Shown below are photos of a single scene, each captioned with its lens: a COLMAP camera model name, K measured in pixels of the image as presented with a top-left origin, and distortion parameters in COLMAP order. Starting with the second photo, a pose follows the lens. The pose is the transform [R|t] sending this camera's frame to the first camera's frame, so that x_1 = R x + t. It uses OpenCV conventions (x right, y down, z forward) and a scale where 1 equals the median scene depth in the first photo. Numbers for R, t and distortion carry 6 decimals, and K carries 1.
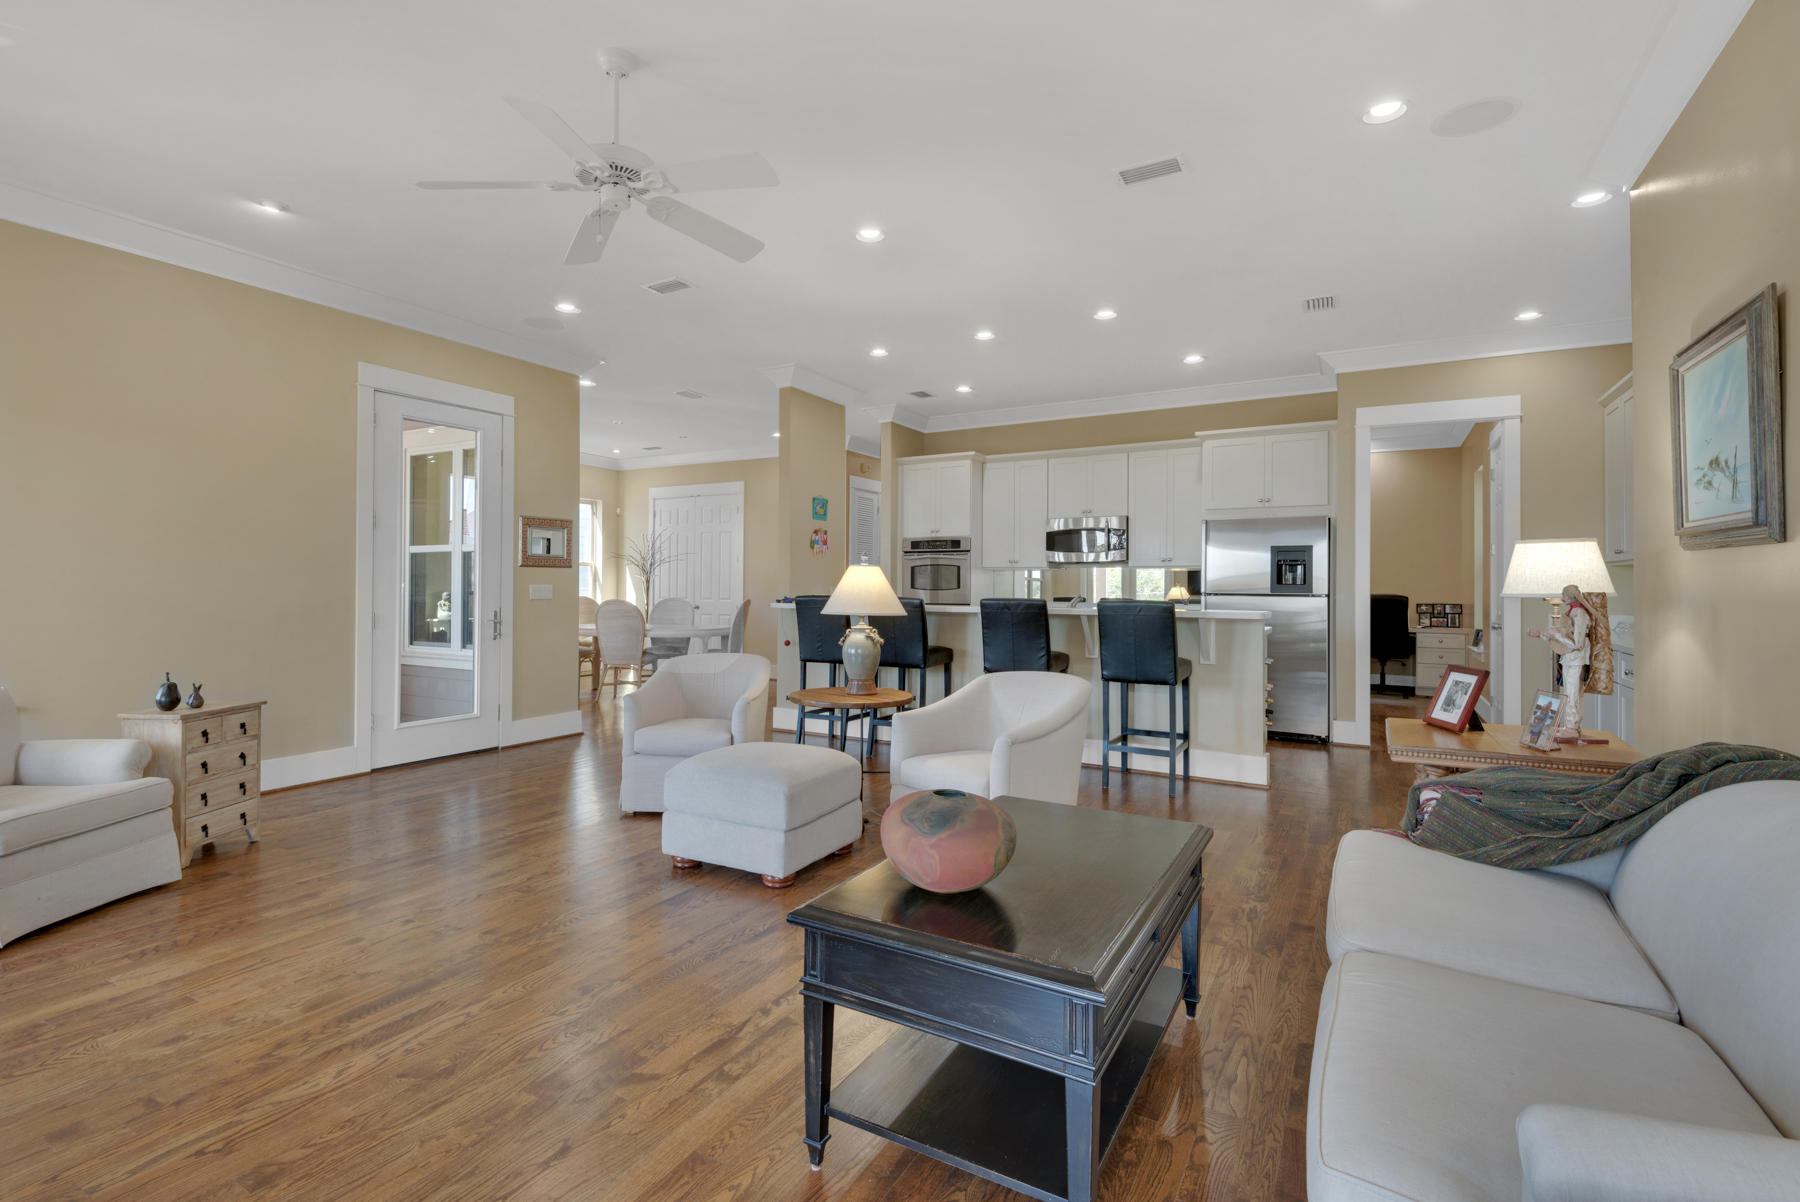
lens RADIAL K [[820.6, 0, 812.2], [0, 820.6, 574.0], [0, 0, 1]] dist [0.016990, -0.006825]
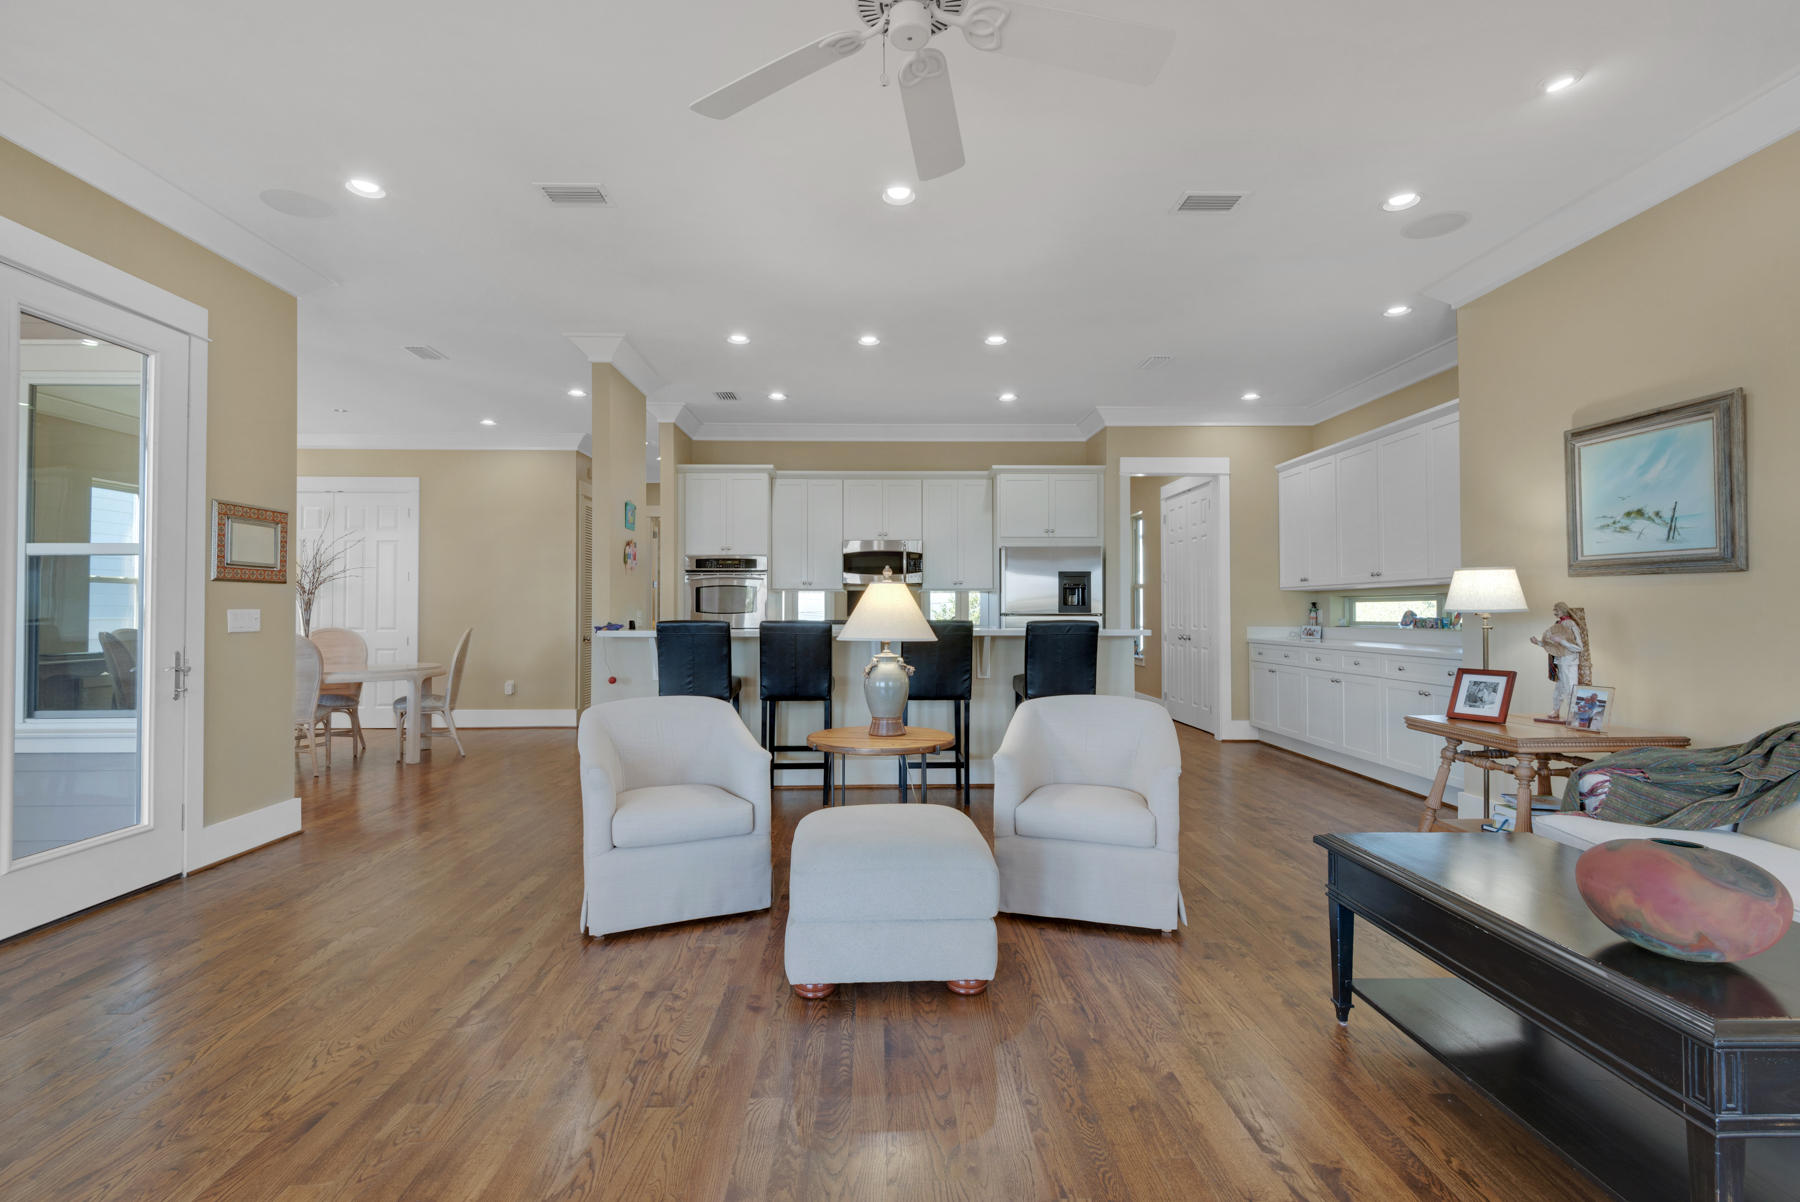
lens RADIAL K [[820.6, 0, 888.3], [0, 820.6, 594.9], [0, 0, 1]] dist [0.016990, -0.006825]
pose [[0.842763, 0.004482, 0.538266, -0.258986], [-0.002340, 0.999986, -0.004661, 0.004014], [-0.538279, 0.002669, 0.842762, 0.187476]]
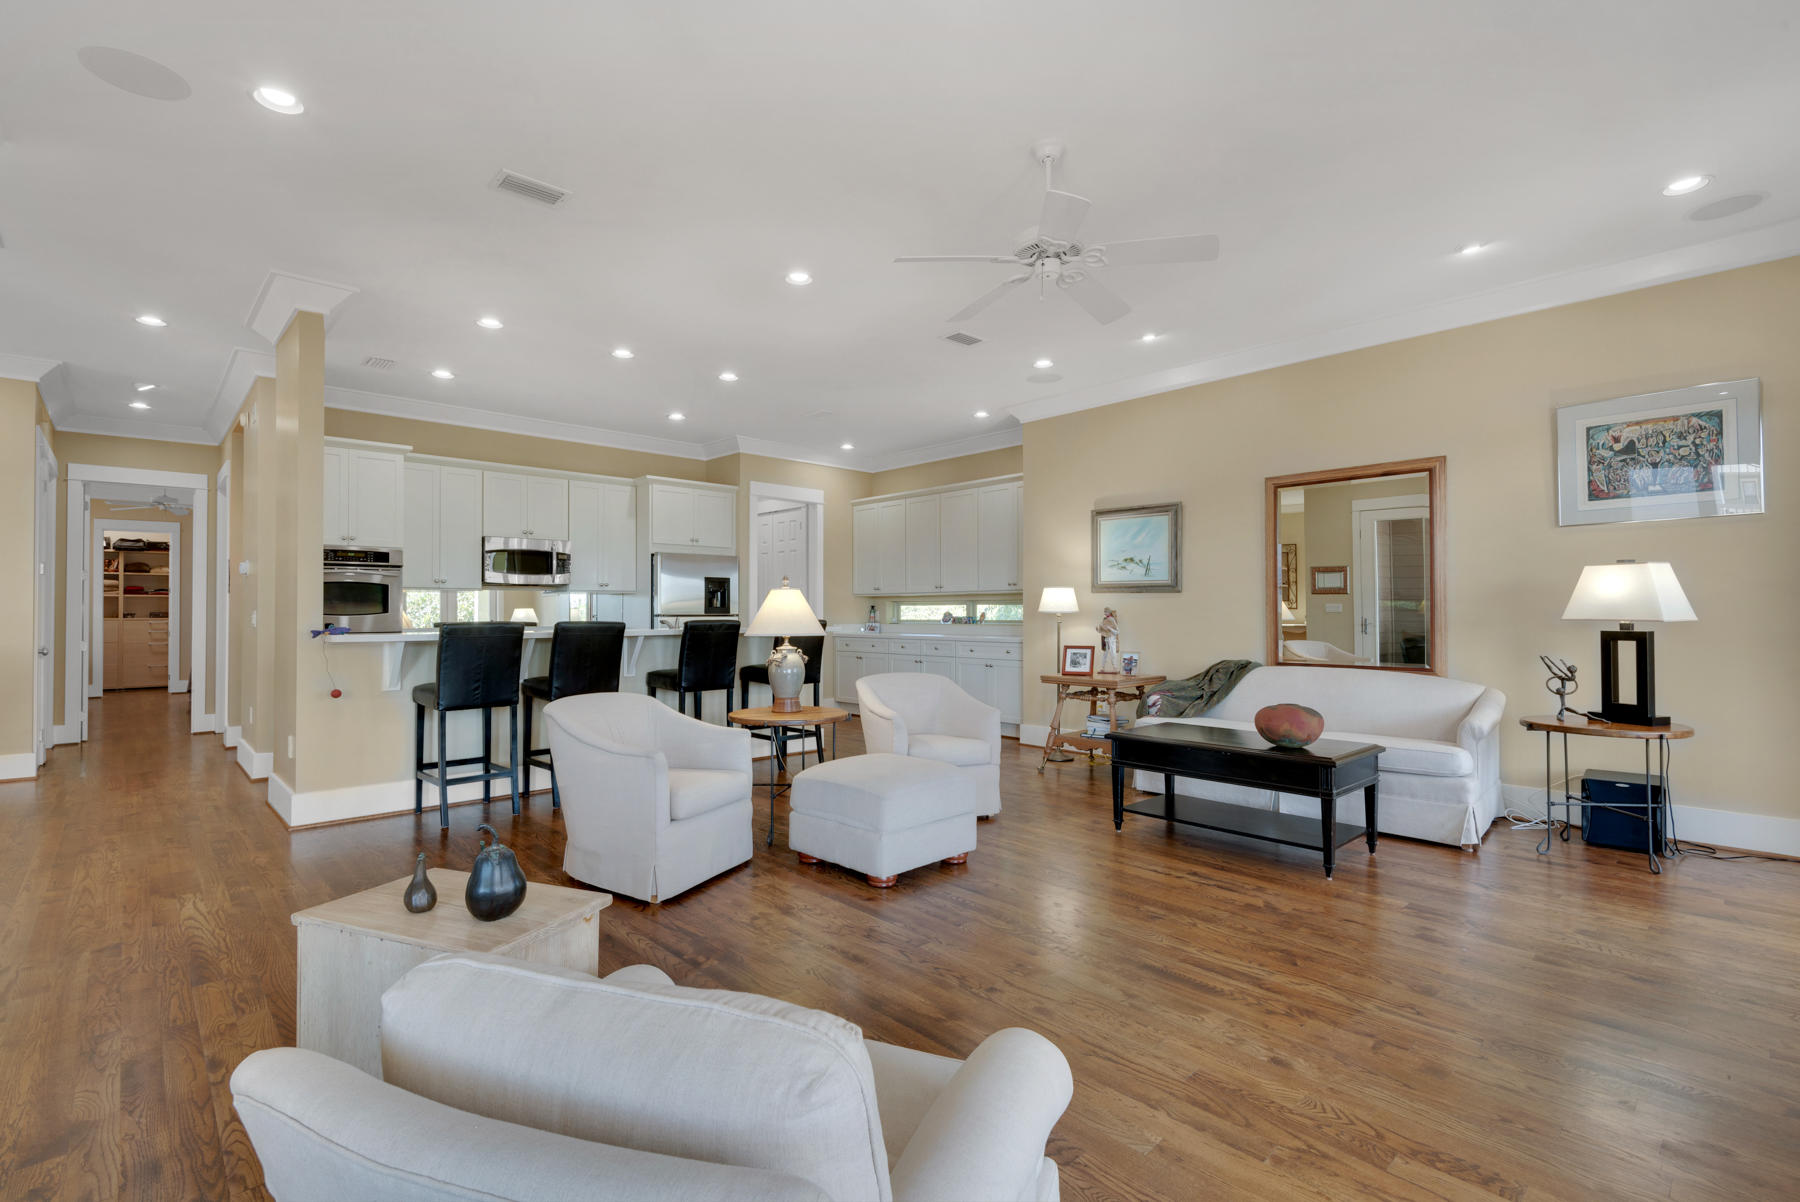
lens RADIAL K [[820.6, 0, 898.8], [0, 820.6, 599.9], [0, 0, 1]] dist [0.016990, -0.006825]
pose [[0.273704, 0.007829, 0.961782, -0.592744], [-0.011798, 0.999919, -0.004782, 0.004095], [-0.961741, -0.010039, 0.273775, 0.373667]]
